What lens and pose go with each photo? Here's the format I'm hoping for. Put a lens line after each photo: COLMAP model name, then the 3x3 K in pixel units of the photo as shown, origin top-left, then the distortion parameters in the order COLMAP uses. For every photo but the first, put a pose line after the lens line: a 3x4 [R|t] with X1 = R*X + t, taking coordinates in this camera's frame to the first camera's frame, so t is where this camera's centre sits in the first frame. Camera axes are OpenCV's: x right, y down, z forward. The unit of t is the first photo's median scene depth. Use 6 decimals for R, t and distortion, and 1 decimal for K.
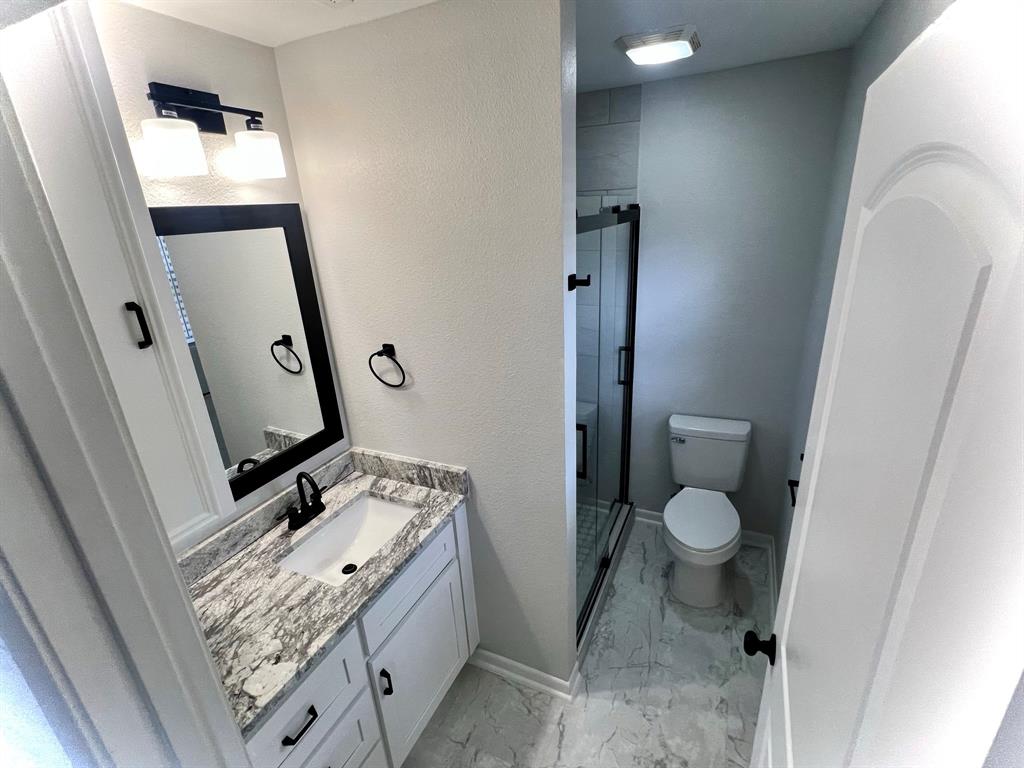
lens RADIAL K [[476.0, 0, 511.9], [0, 476.0, 383.7], [0, 0, 1]] dist [-0.000550, -0.000121]
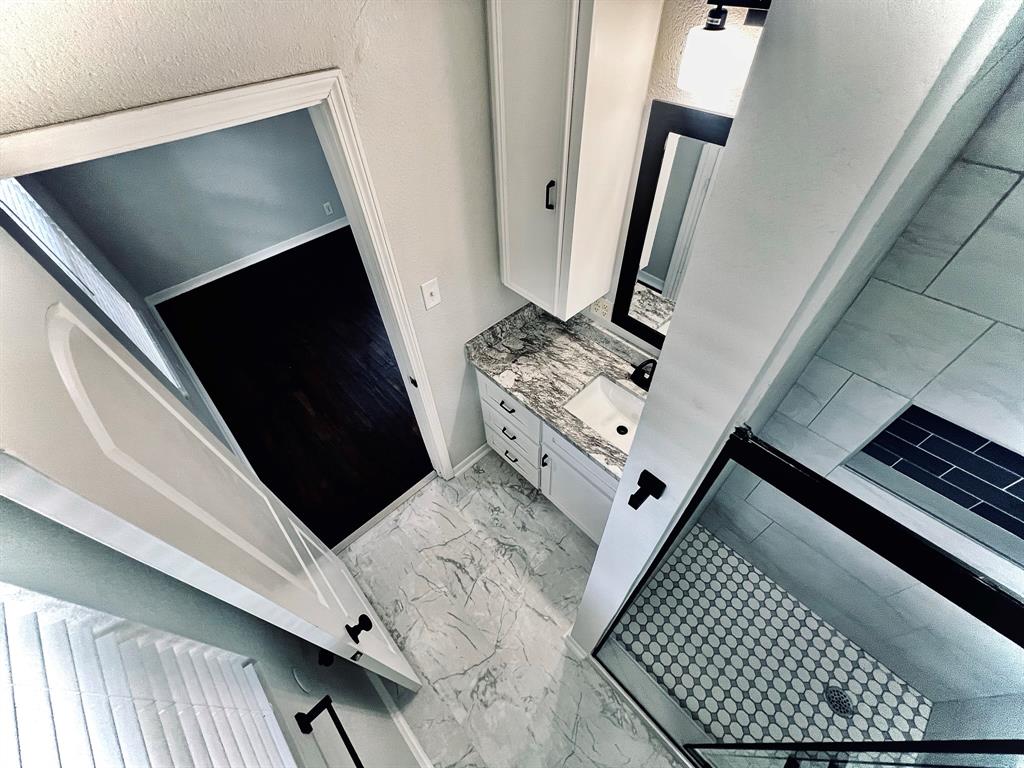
lens RADIAL K [[412.5, 0, 516.3], [0, 412.5, 383.7], [0, 0, 1]] dist [0.000490, 0.000047]
pose [[-0.355534, 0.743969, -0.565779, 0.357484], [-0.277714, 0.493905, 0.823974, -0.607776], [0.892452, 0.450075, 0.031010, 0.731759]]
